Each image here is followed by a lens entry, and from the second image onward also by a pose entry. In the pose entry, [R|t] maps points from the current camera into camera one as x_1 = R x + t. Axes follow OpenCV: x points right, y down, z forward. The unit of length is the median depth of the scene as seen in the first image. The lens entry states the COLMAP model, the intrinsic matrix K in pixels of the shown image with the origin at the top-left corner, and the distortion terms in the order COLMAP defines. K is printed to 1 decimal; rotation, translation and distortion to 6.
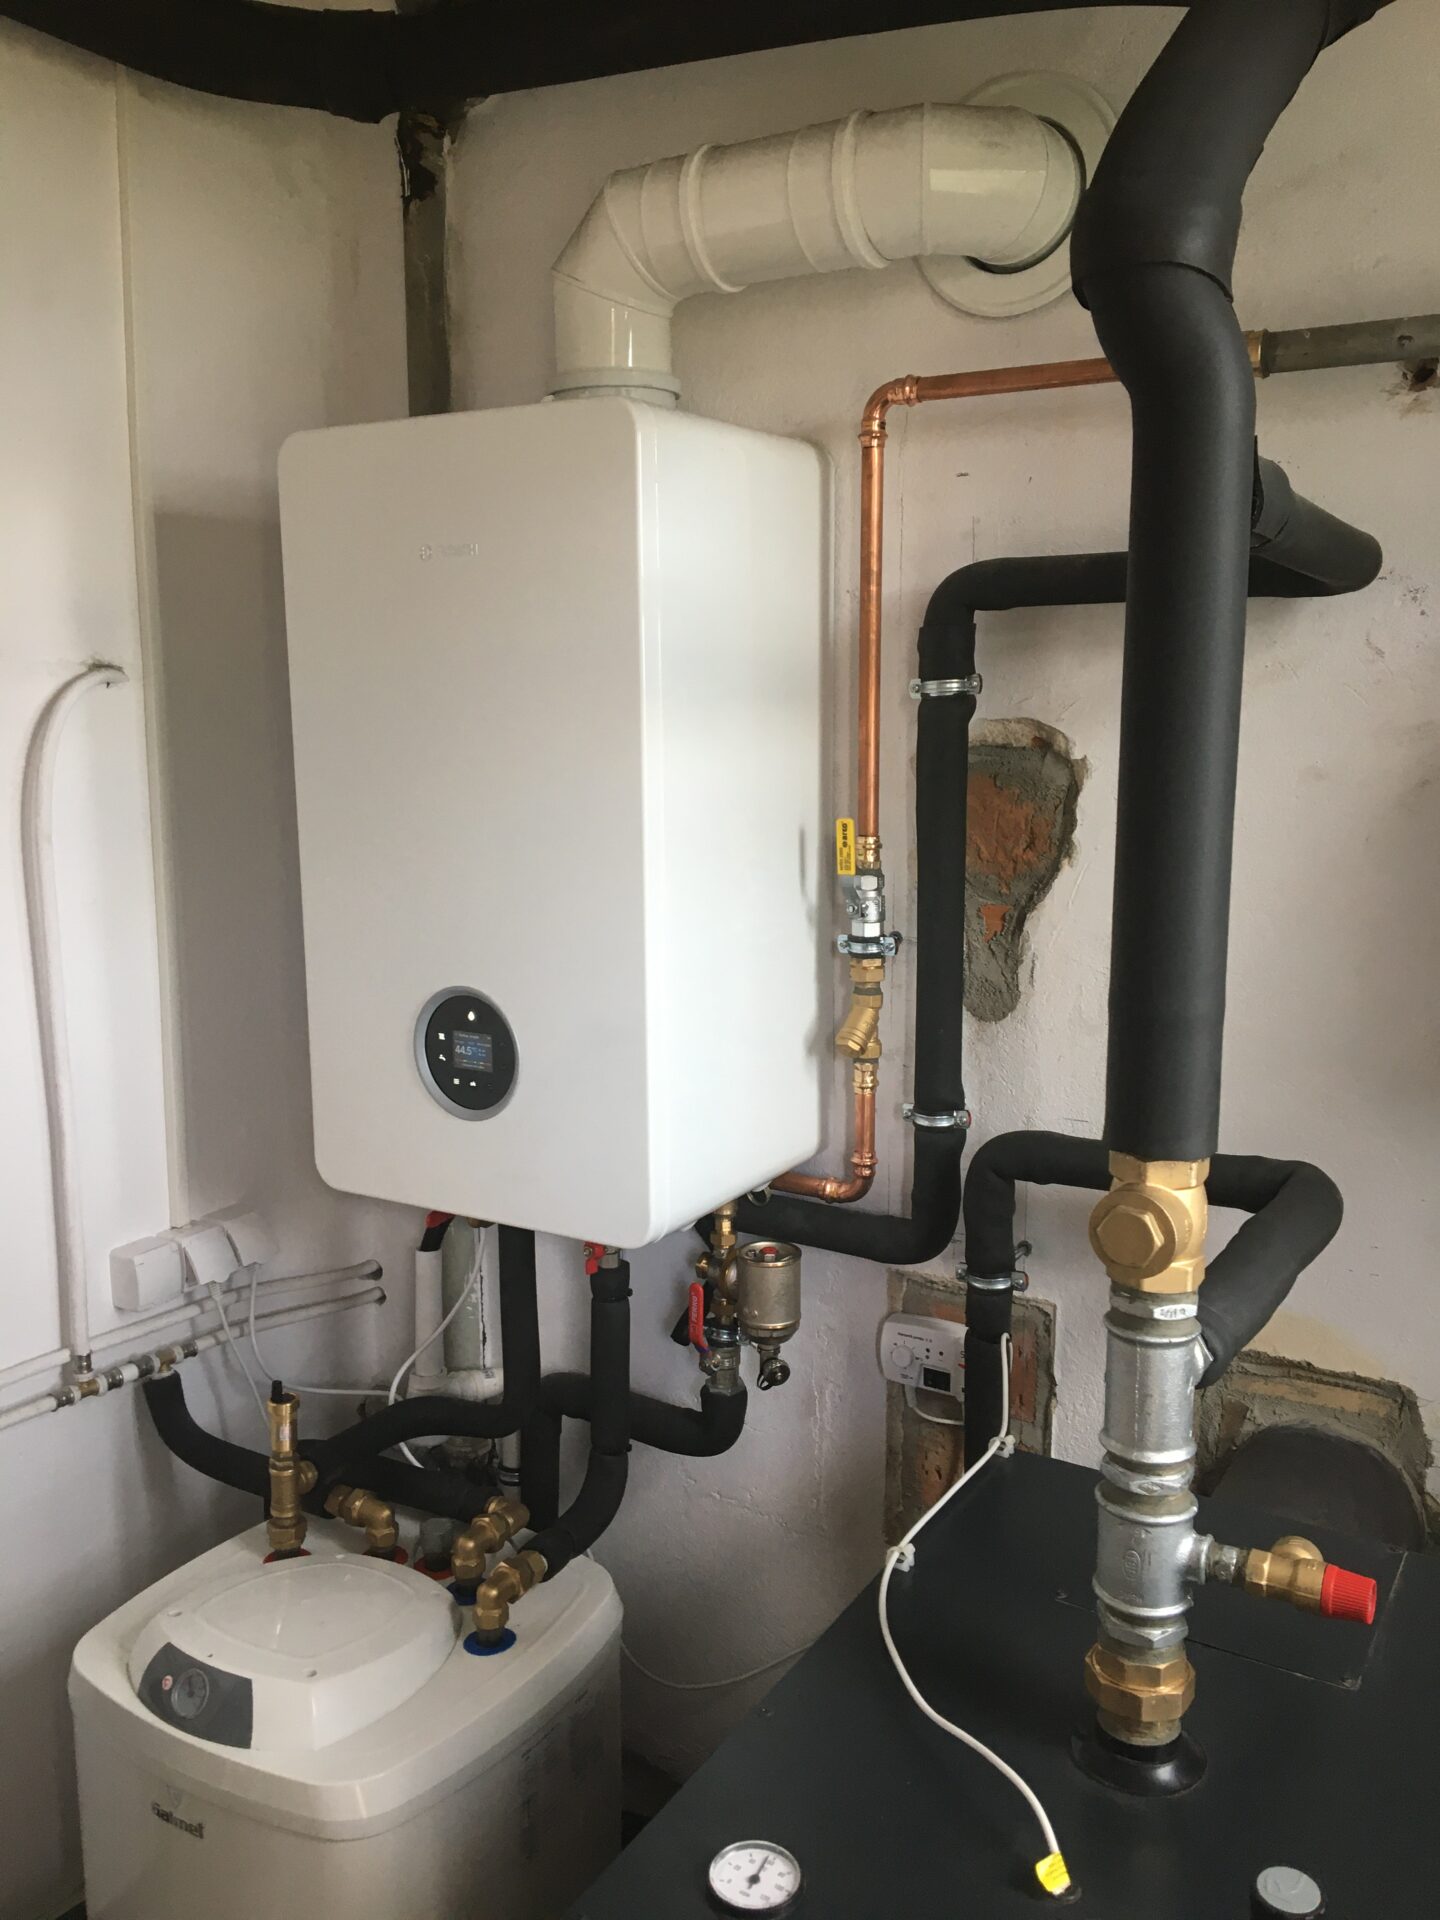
lens RADIAL K [[1610.8, 0, 734.0], [0, 1610.8, 951.2], [0, 0, 1]] dist [0.083268, -0.122477]
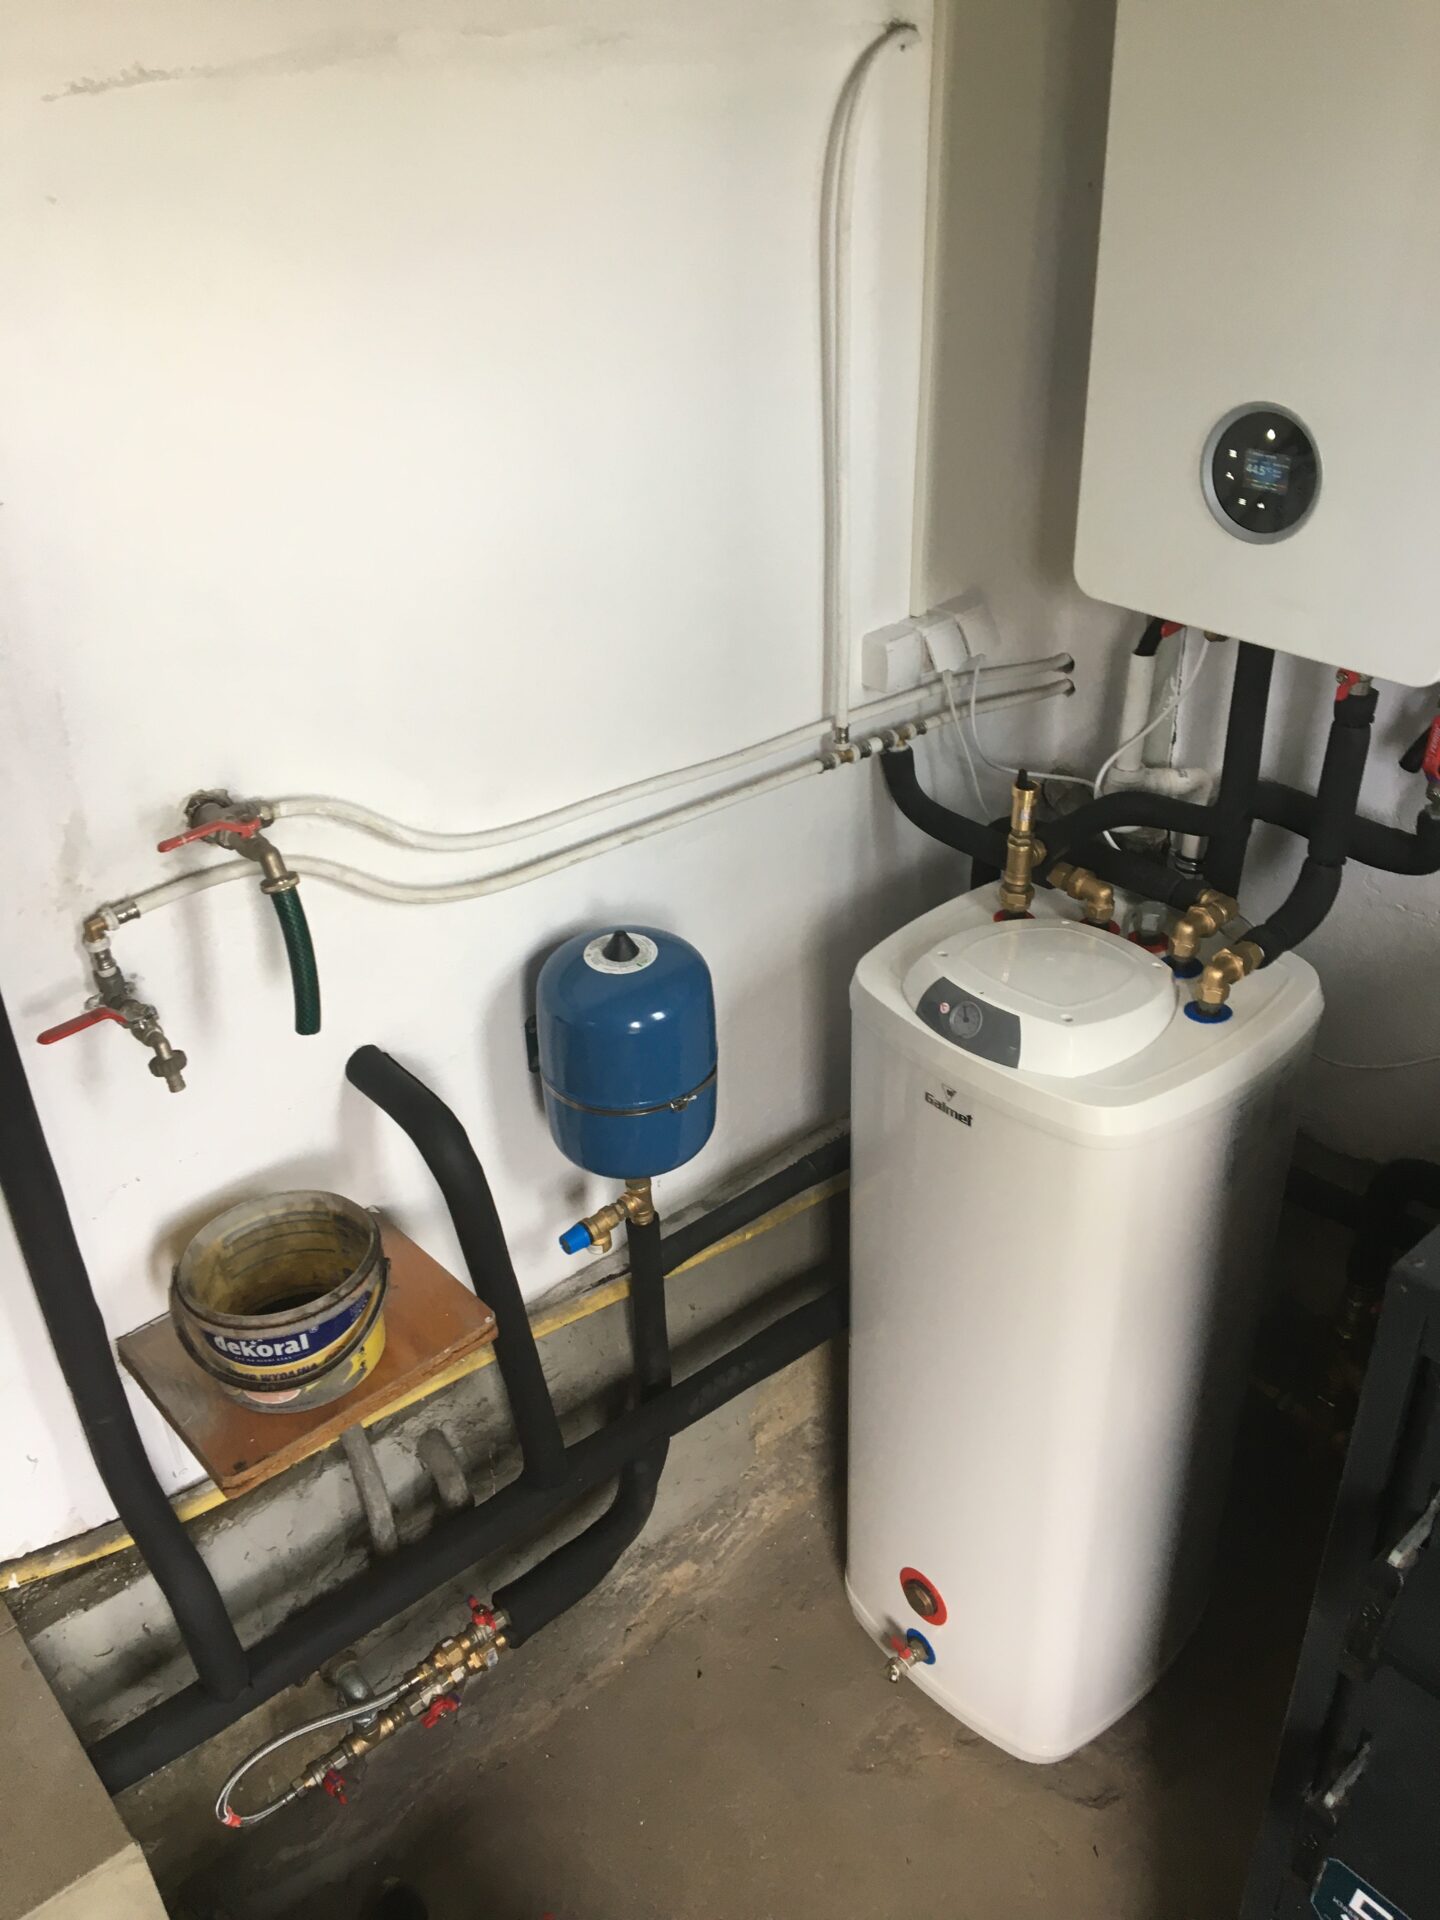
lens RADIAL K [[1596.7, 0, 720.0], [0, 1596.7, 960.0], [0, 0, 1]] dist [0.098766, -0.158854]
pose [[0.950676, 0.133271, -0.280095, -0.147333], [-0.011935, 0.918043, 0.396301, -0.046902], [0.309955, -0.373411, 0.874352, -0.069159]]
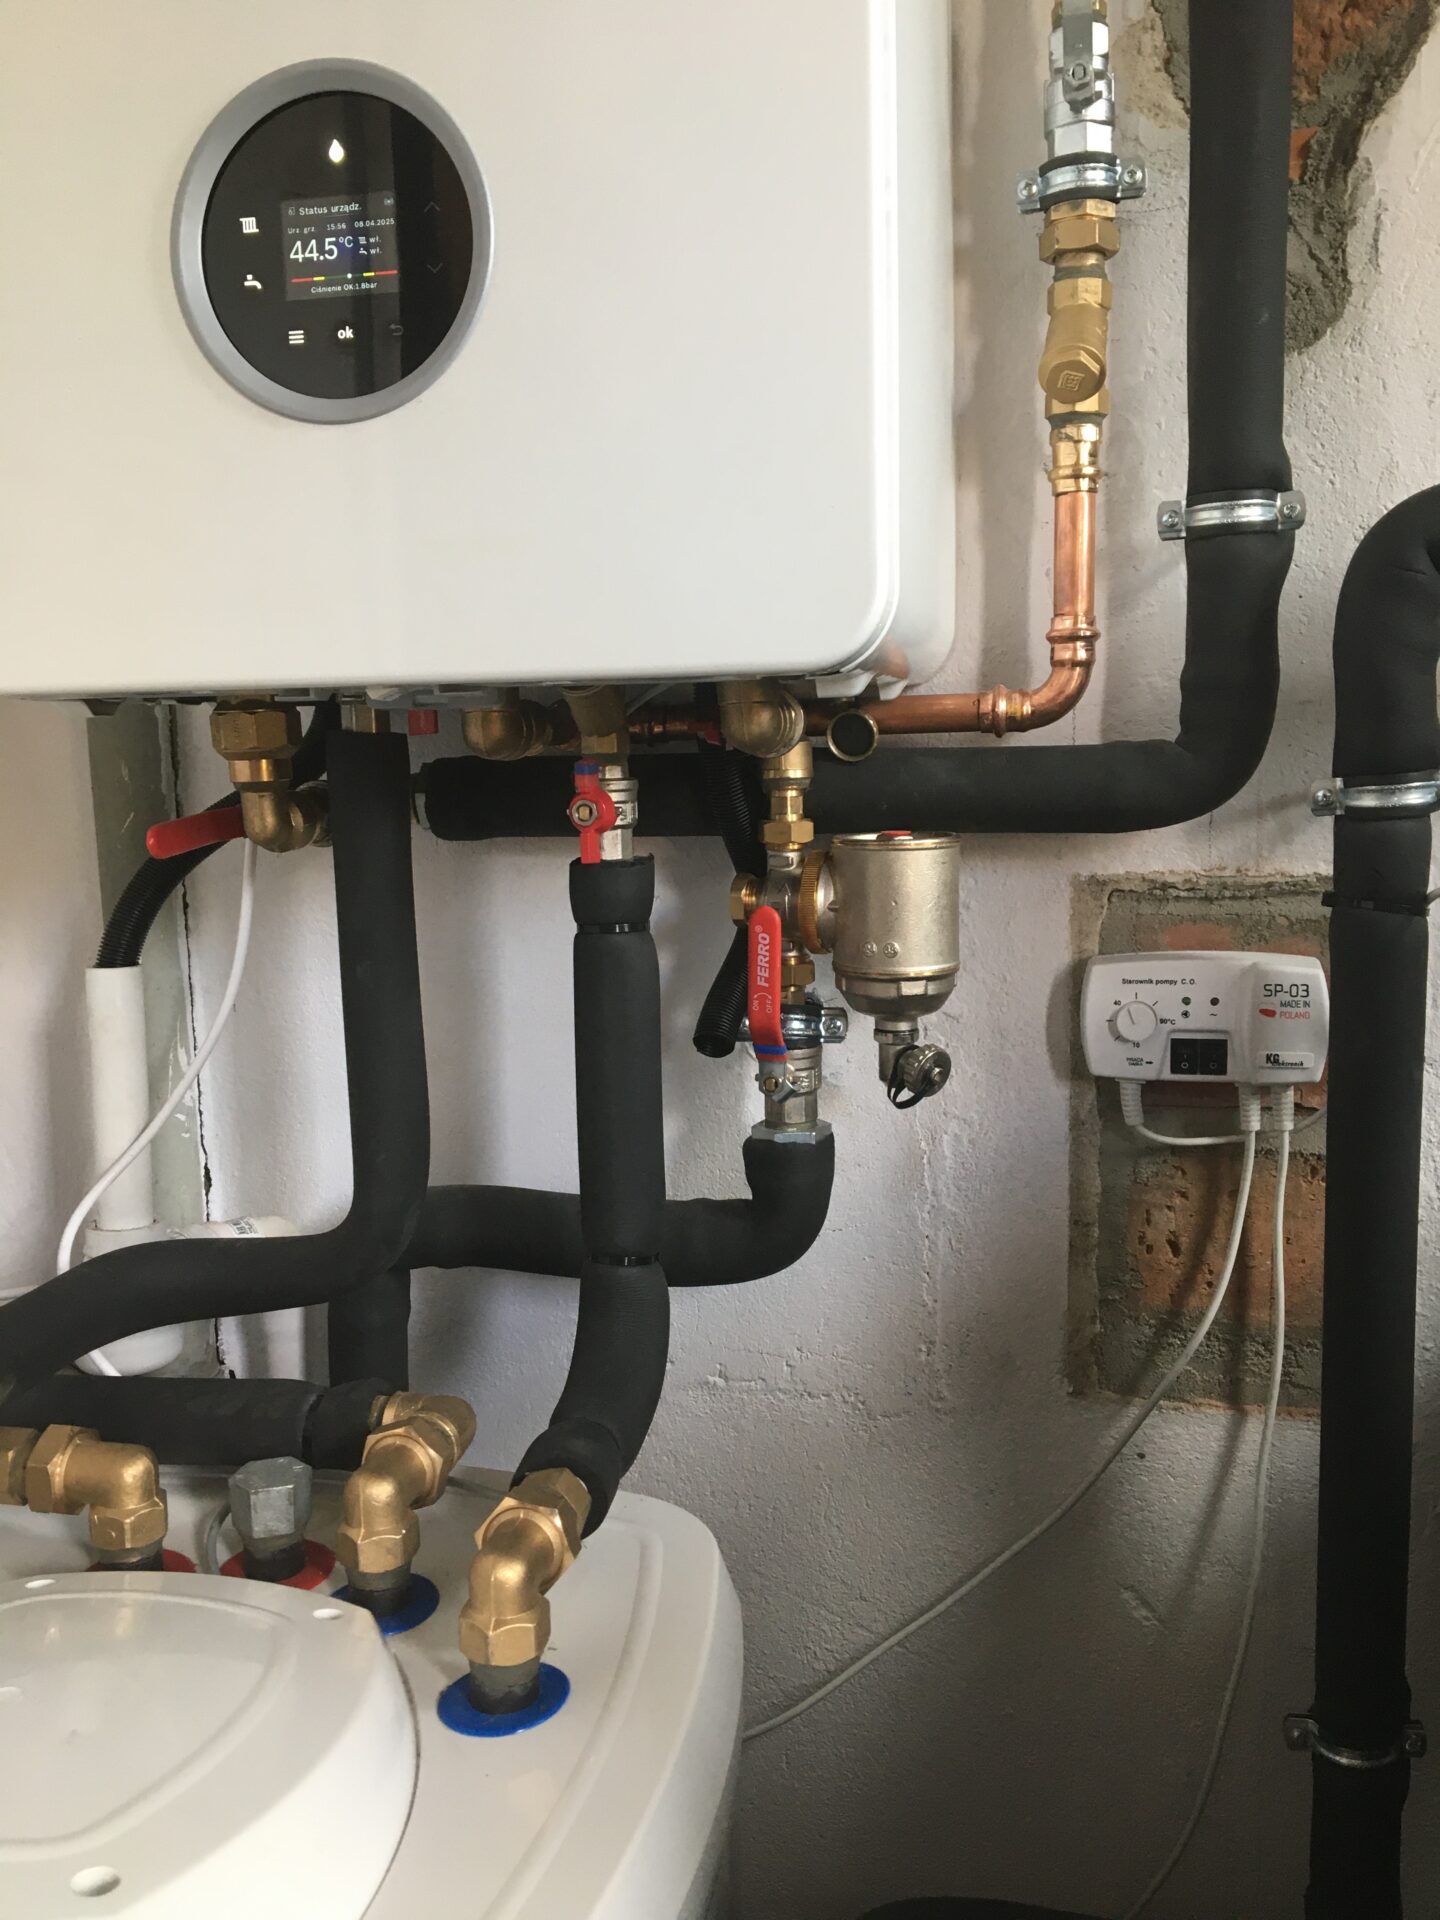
lens RADIAL K [[1596.7, 0, 720.0], [0, 1596.7, 960.0], [0, 0, 1]] dist [0.098766, -0.158854]
pose [[0.944645, -0.064223, 0.321748, -0.193901], [0.074379, 0.997042, -0.019358, 0.229612], [-0.319553, 0.042217, 0.946628, 0.540893]]
